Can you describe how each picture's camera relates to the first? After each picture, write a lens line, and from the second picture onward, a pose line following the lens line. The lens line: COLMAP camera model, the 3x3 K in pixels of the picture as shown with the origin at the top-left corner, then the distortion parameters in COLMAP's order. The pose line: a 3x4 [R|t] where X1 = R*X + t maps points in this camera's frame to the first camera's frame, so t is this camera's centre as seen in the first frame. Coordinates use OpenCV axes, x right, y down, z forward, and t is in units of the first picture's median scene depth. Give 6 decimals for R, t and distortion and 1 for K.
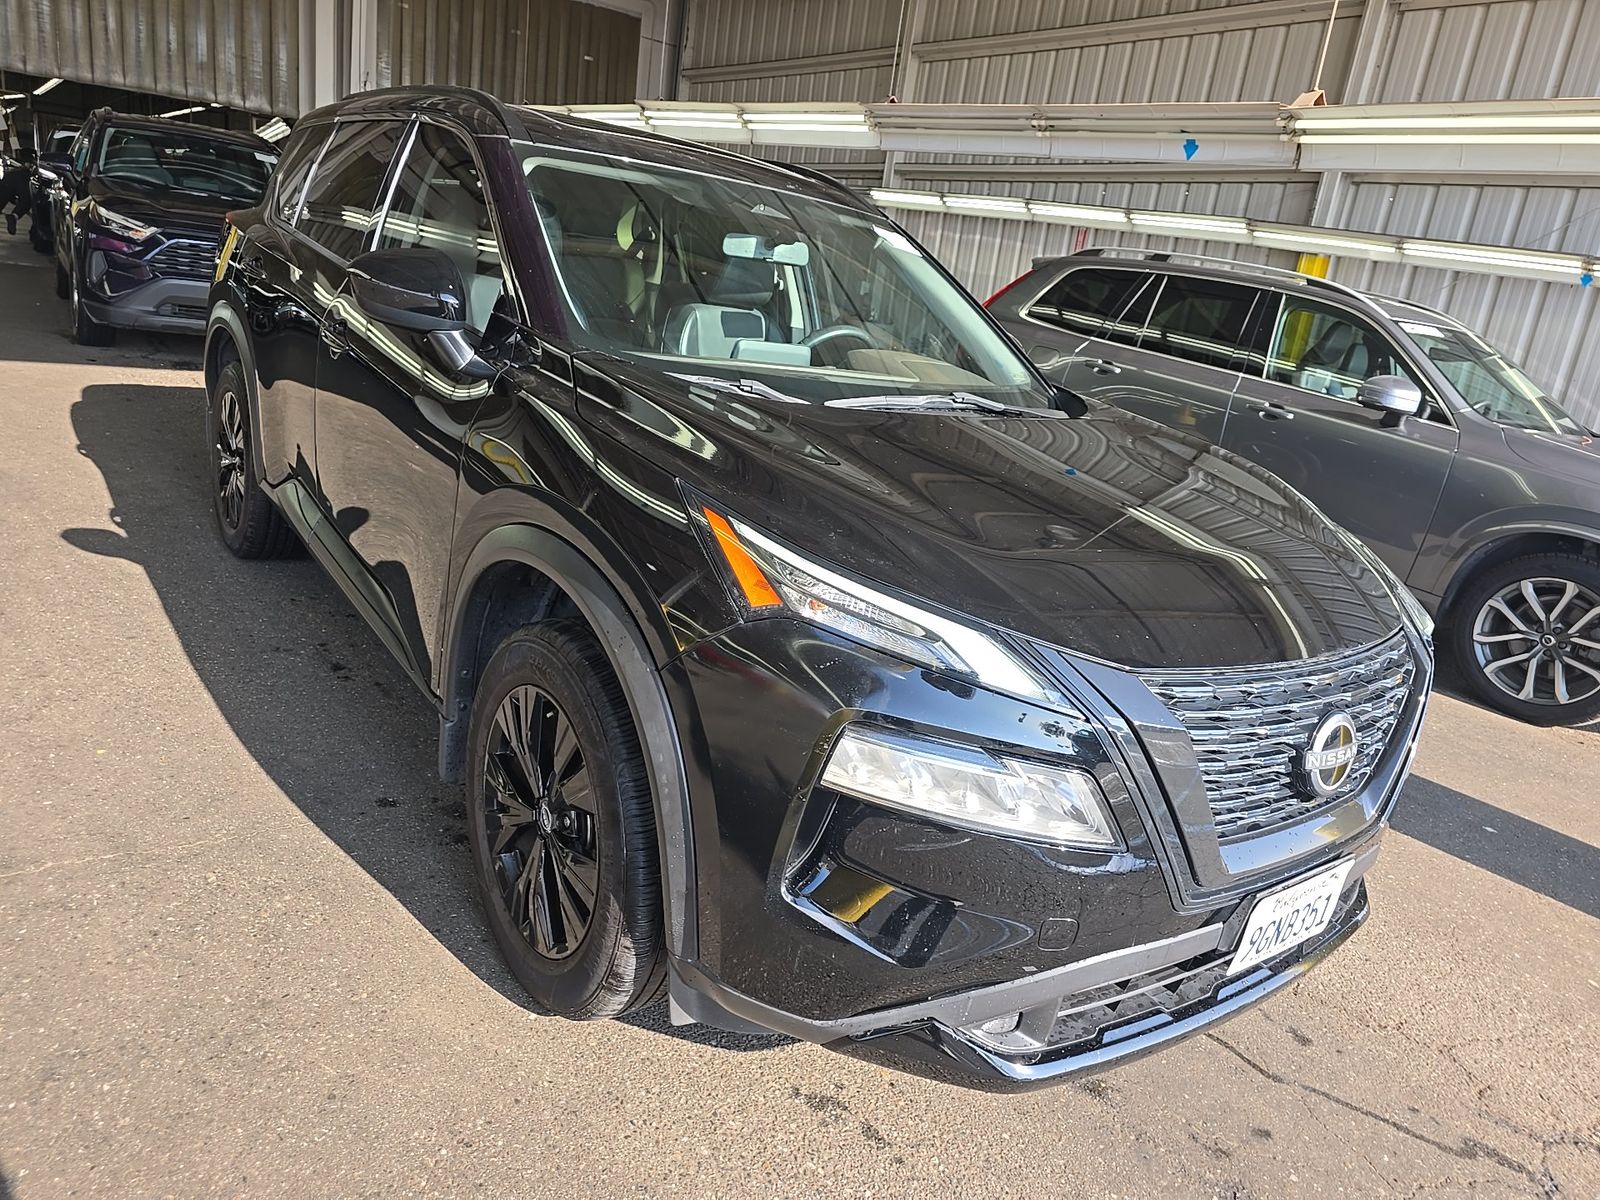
lens RADIAL K [[1083.4, 0, 796.3], [0, 1083.4, 595.6], [0, 0, 1]] dist [0.047294, -0.036300]
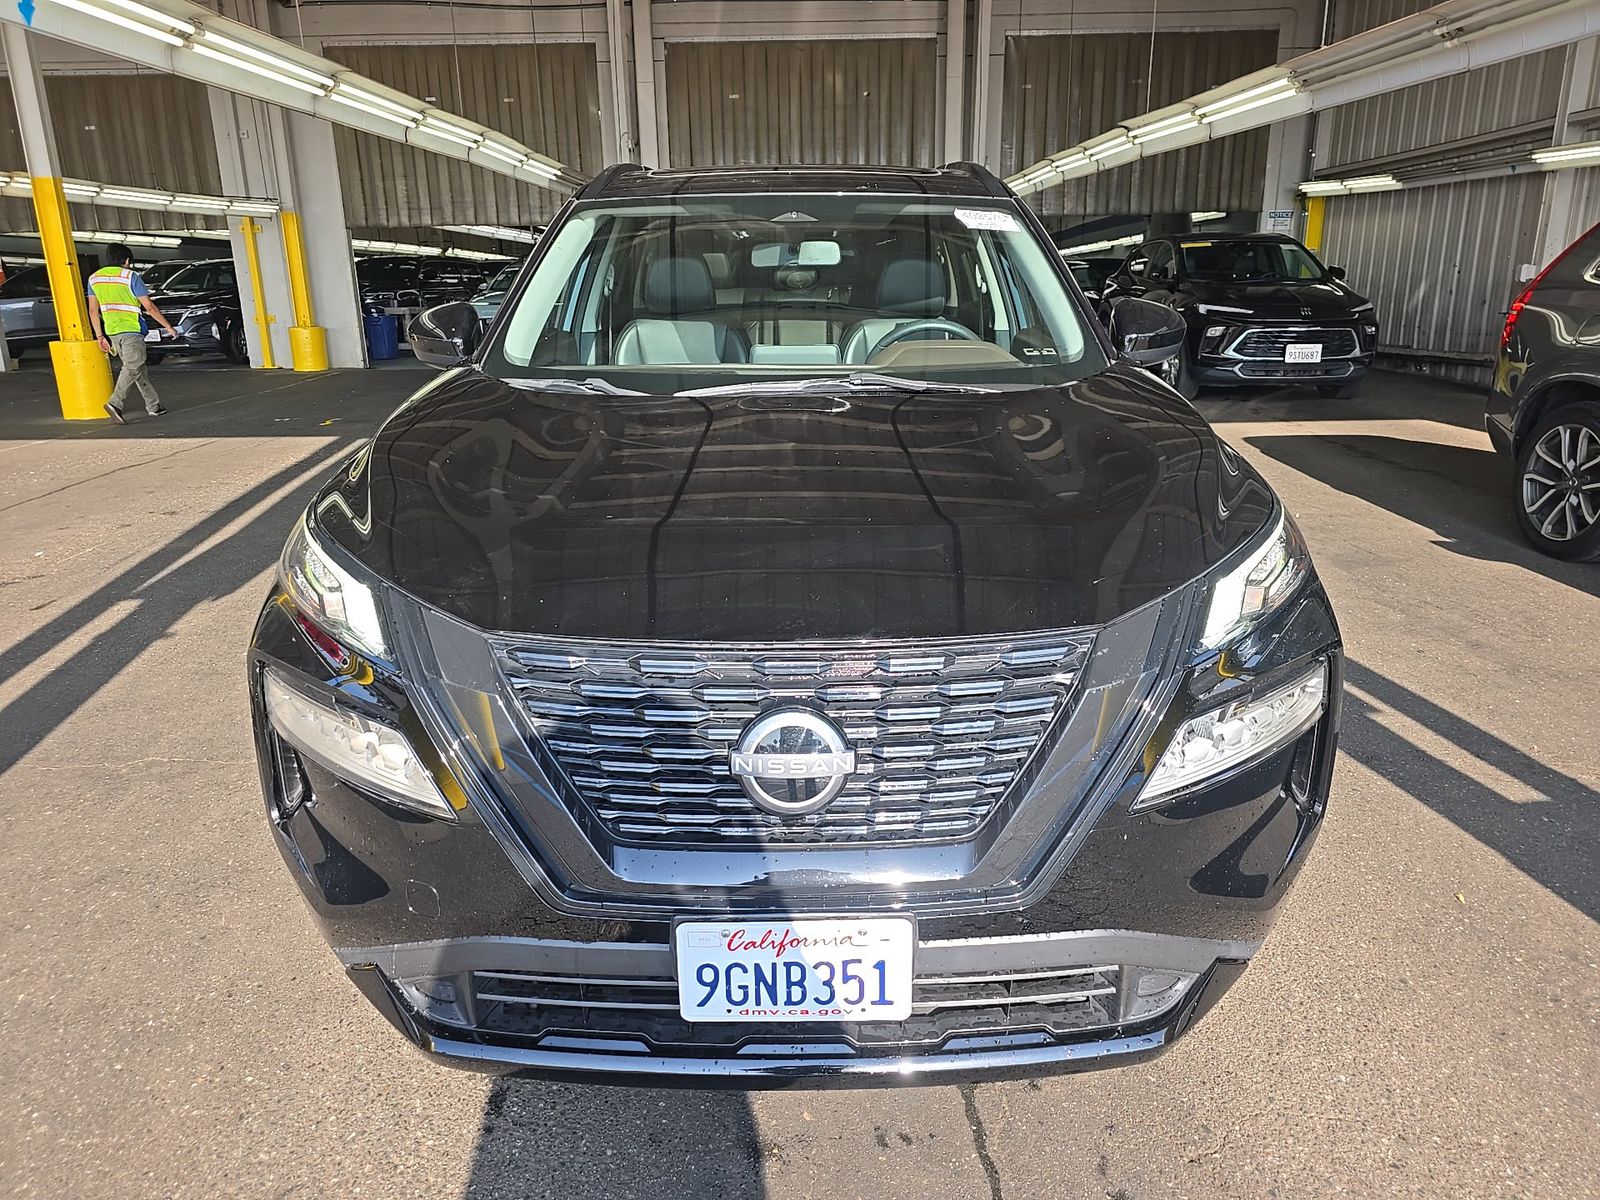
lens RADIAL K [[1083.4, 0, 799.7], [0, 1083.4, 599.8], [0, 0, 1]] dist [0.047294, -0.036300]
pose [[0.803161, 0.016523, -0.595533, 0.275173], [-0.044520, 0.998485, -0.032338, 0.014702], [0.594097, 0.052486, 0.802679, 0.102035]]
